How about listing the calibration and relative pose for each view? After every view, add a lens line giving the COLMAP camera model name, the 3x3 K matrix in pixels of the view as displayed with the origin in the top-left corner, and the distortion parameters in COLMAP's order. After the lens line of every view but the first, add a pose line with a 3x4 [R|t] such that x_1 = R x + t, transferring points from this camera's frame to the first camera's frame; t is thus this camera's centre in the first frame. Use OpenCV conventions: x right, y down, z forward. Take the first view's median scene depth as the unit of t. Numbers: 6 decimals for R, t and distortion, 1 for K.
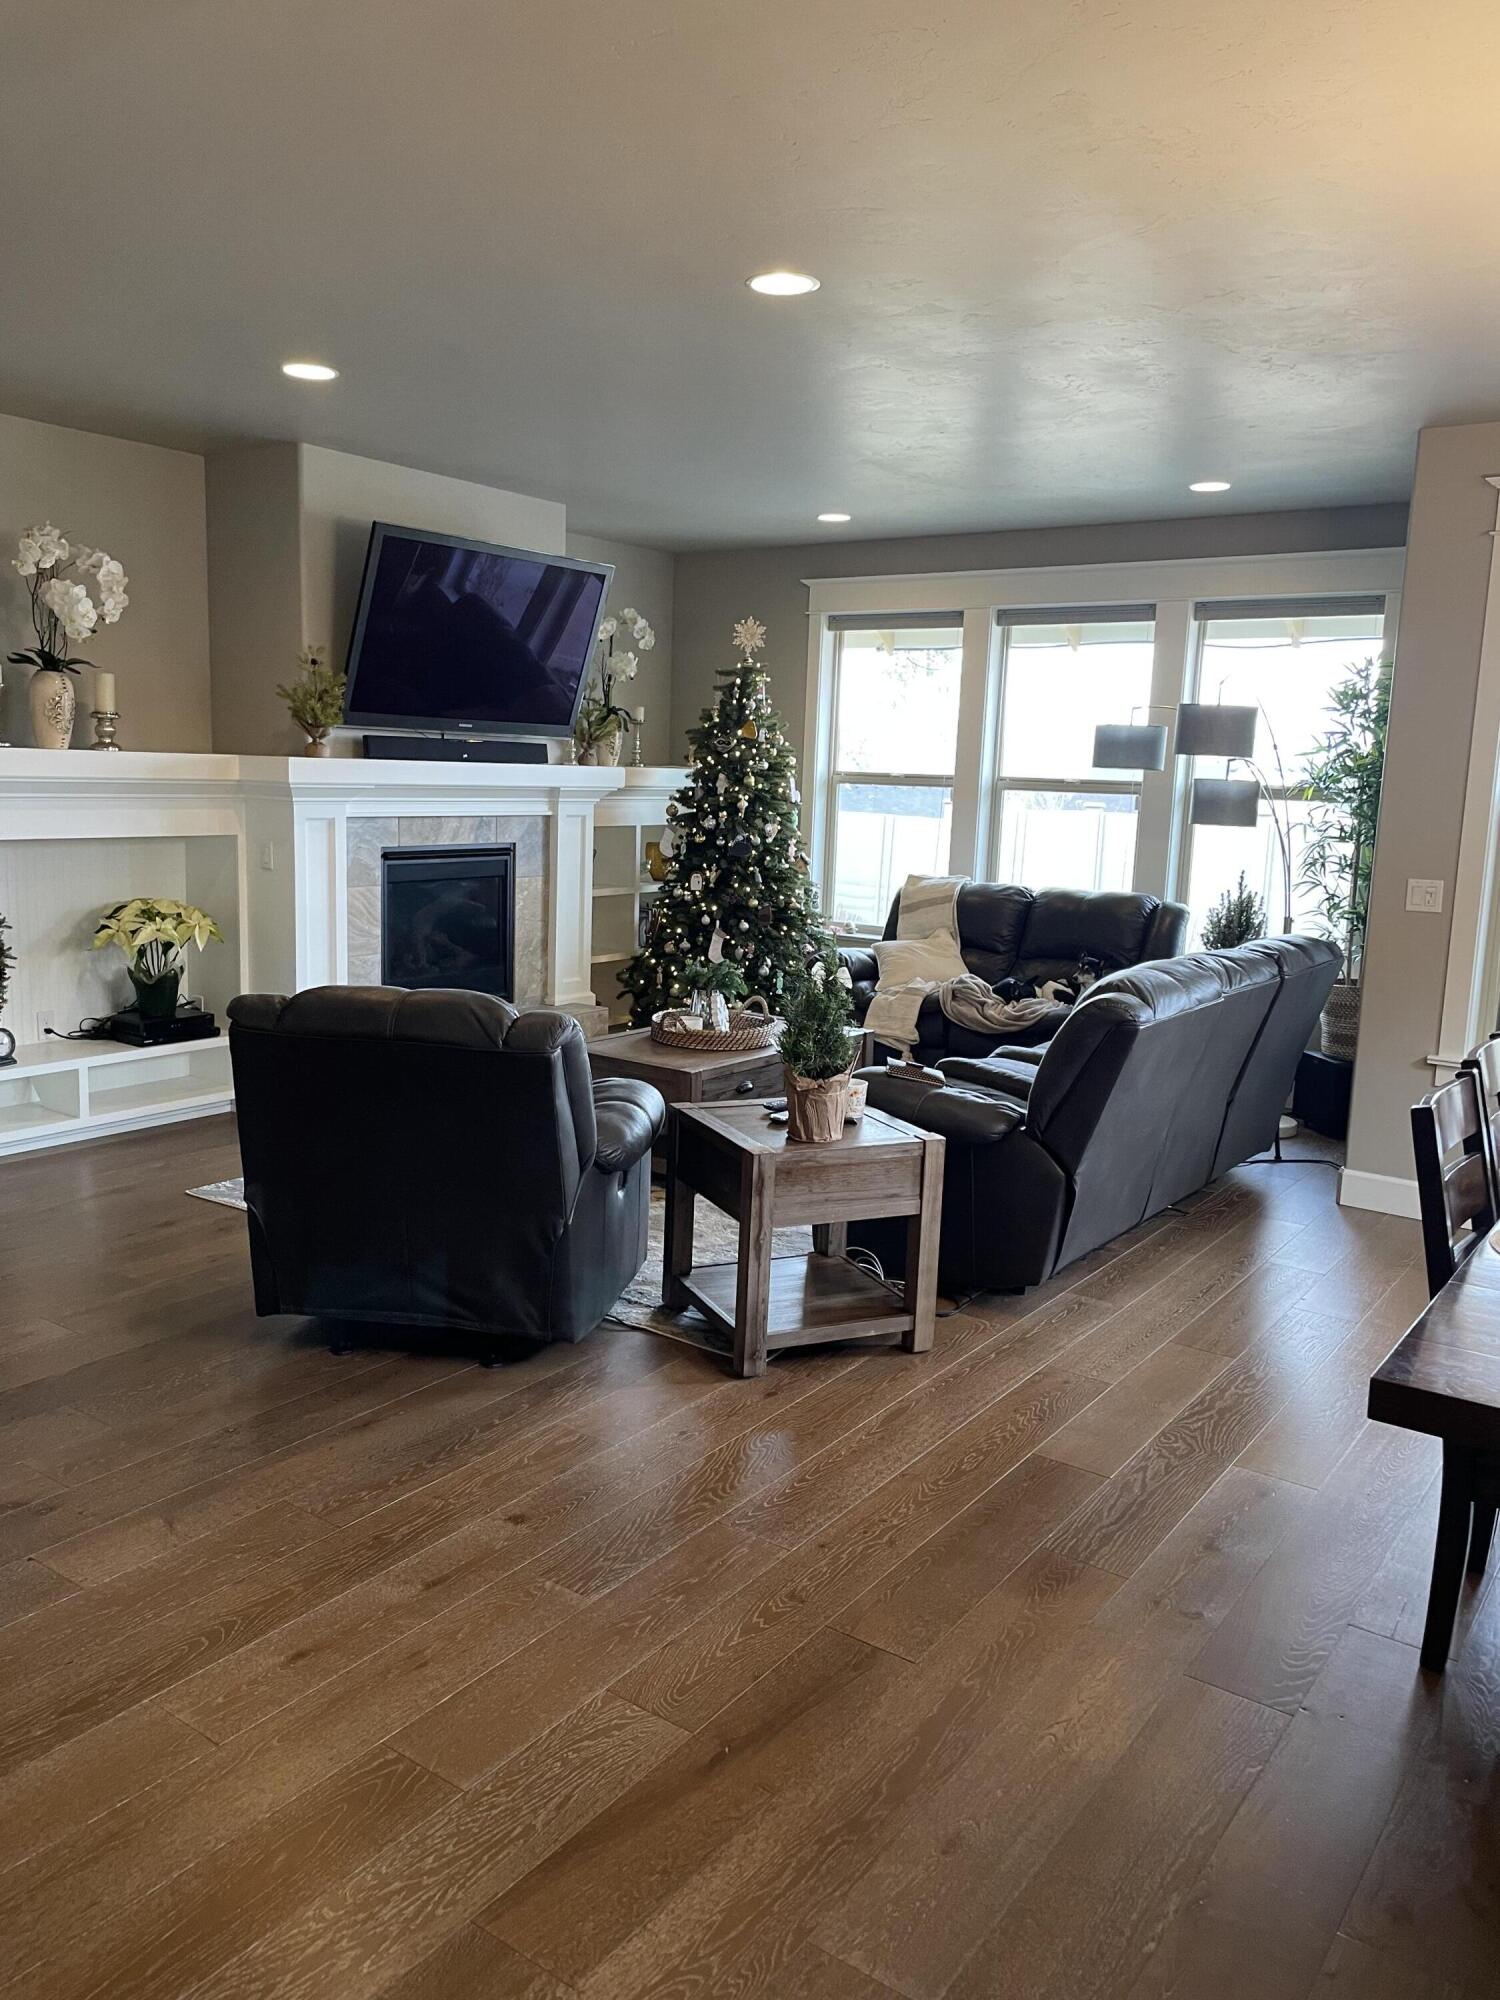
lens RADIAL K [[1505.4, 0, 727.0], [0, 1505.4, 991.2], [0, 0, 1]] dist [0.092932, -0.119627]
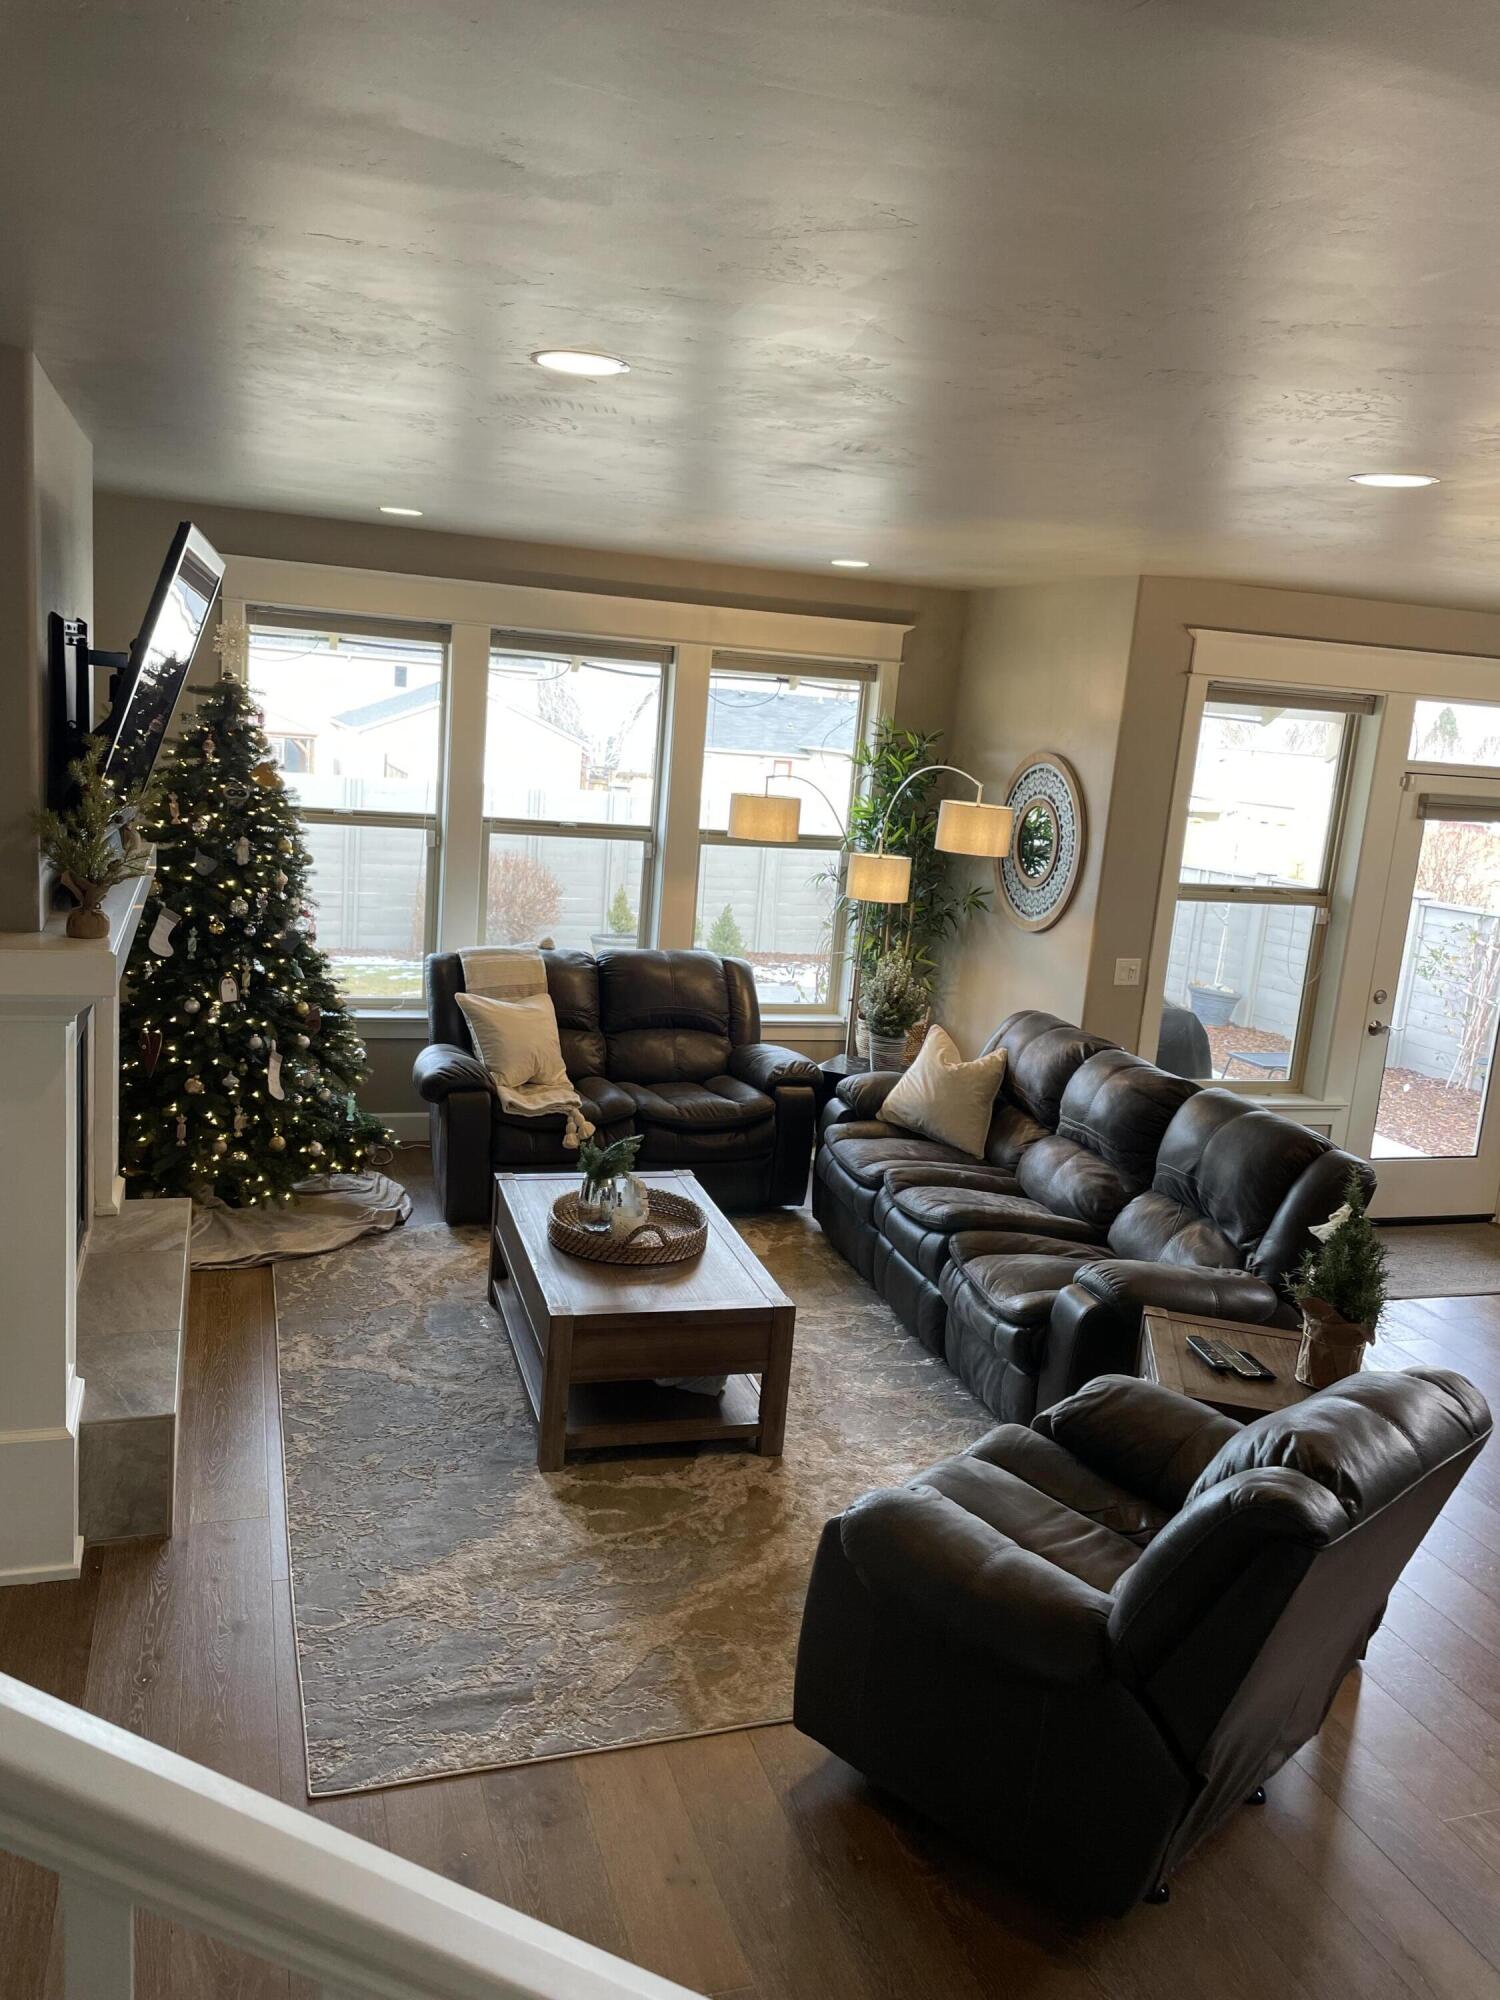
lens RADIAL K [[1505.4, 0, 731.5], [0, 1505.4, 982.9], [0, 0, 1]] dist [0.092932, -0.119627]
pose [[0.591451, -0.135373, 0.794896, -0.687727], [0.062994, 0.990551, 0.121822, -0.225778], [-0.803876, -0.021978, 0.594390, 0.570319]]
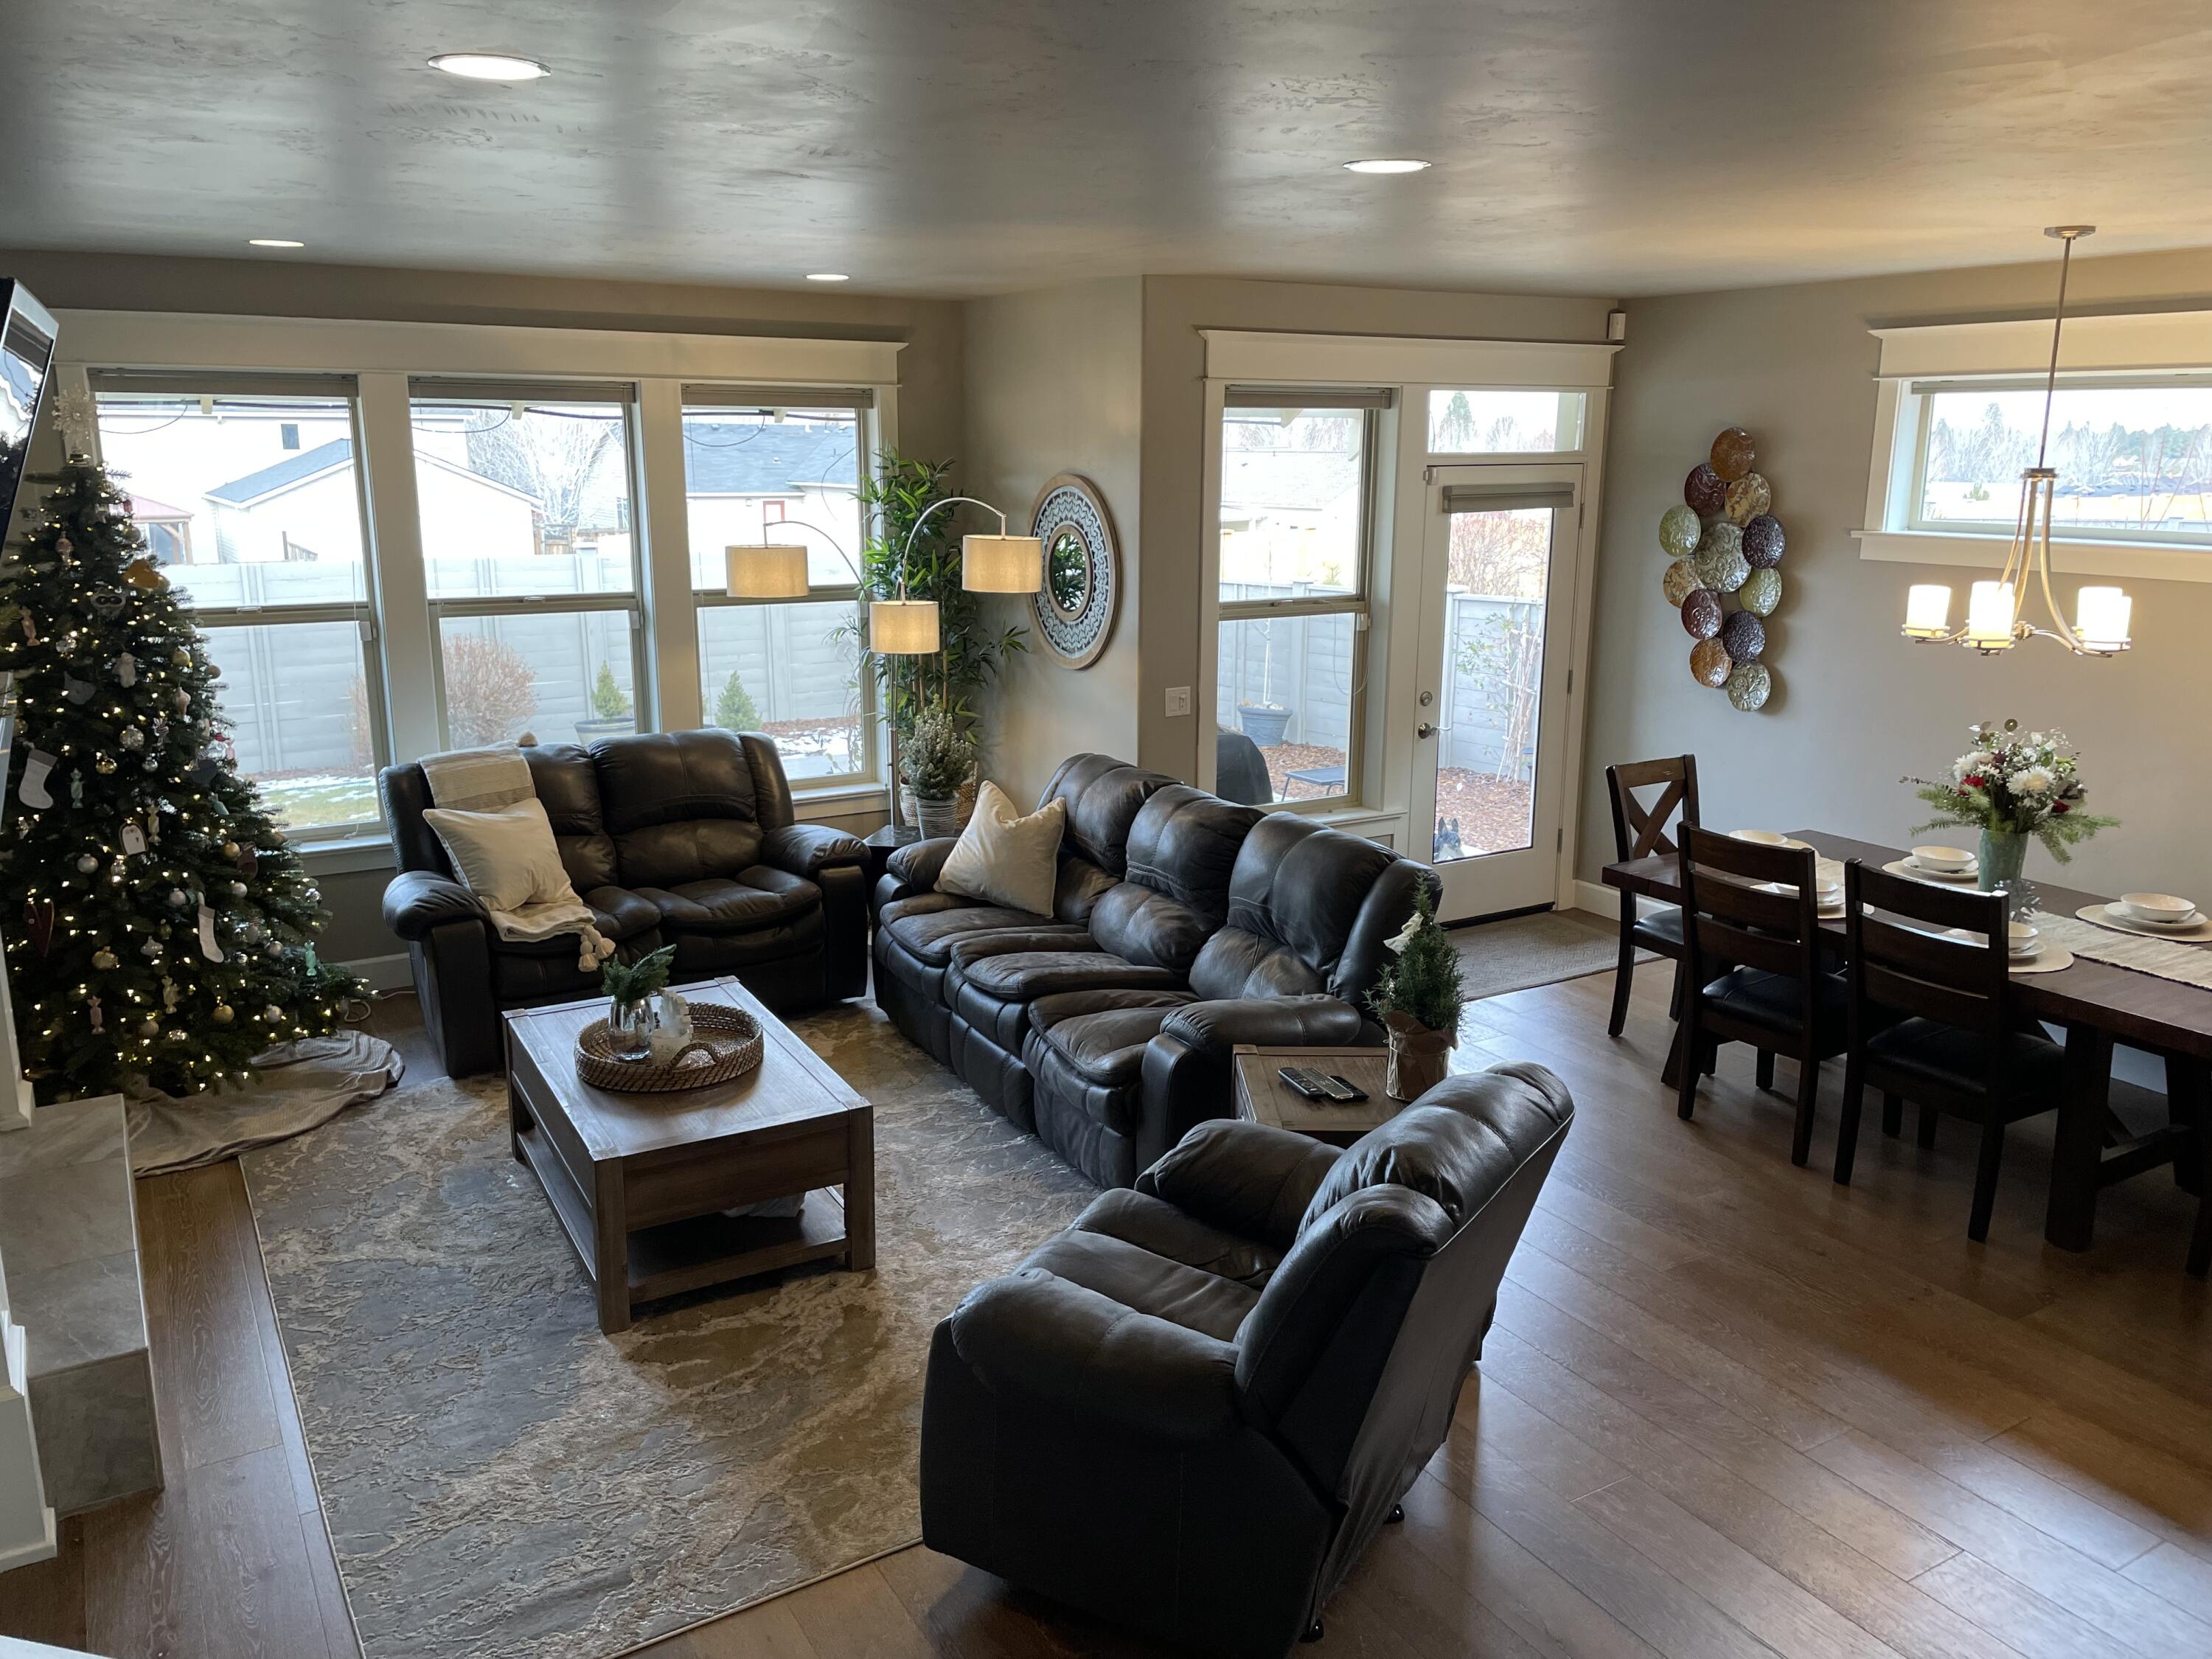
lens RADIAL K [[1665.0, 0, 1103.7], [0, 1665.0, 812.0], [0, 0, 1]] dist [0.092932, -0.119627]
pose [[0.392460, -0.231168, 0.890245, -0.699148], [0.147240, 0.971209, 0.187281, -0.229938], [-0.907907, 0.057580, 0.415197, 0.568922]]
